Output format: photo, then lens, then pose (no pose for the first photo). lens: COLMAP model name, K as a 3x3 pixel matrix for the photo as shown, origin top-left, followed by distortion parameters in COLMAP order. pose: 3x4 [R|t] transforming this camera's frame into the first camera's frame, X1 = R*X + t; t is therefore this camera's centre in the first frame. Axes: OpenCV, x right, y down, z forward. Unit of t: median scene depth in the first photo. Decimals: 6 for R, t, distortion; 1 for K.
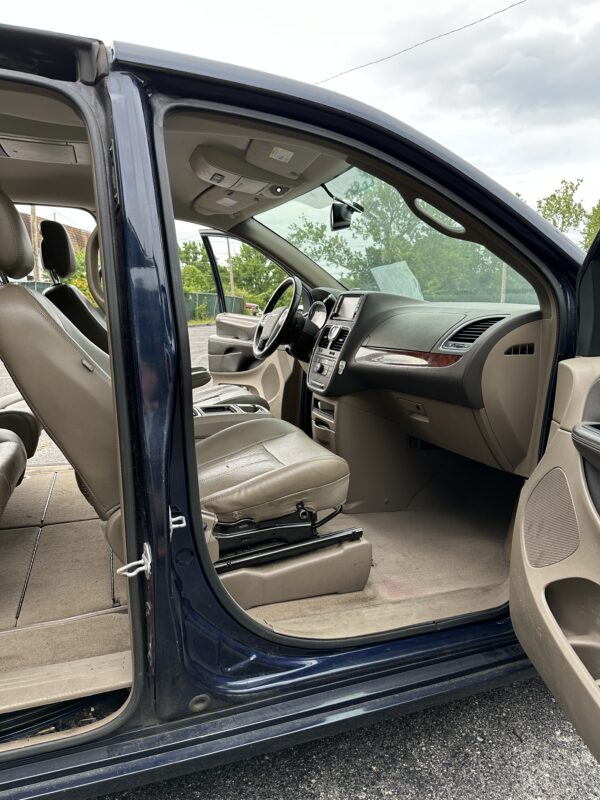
lens RADIAL K [[558.5, 0, 296.5], [0, 558.5, 400.0], [0, 0, 1]] dist [-0.001916, -0.002862]
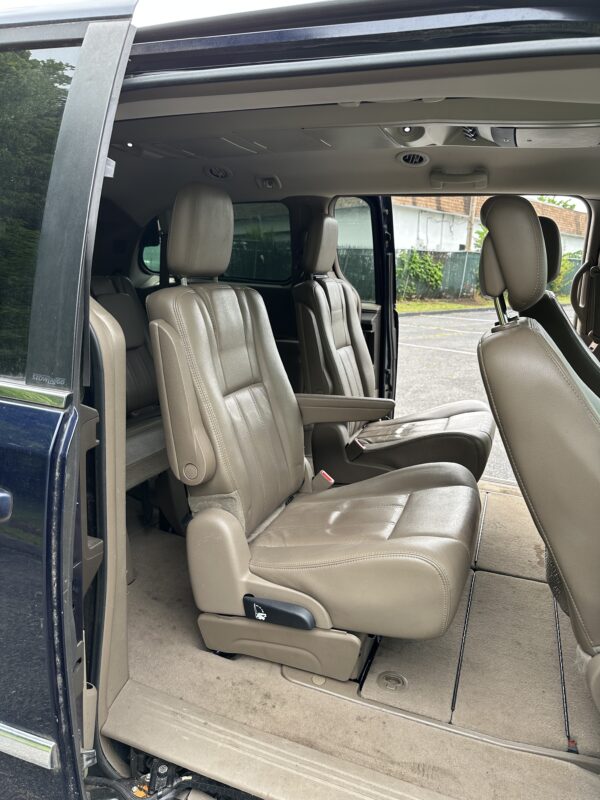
lens RADIAL K [[558.5, 0, 300.4], [0, 558.5, 399.8], [0, 0, 1]] dist [-0.001916, -0.002862]
pose [[0.763478, 0.173937, -0.621970, -0.214932], [-0.137962, 0.984745, 0.106037, -0.128002], [0.630926, 0.004852, 0.775828, 0.174402]]
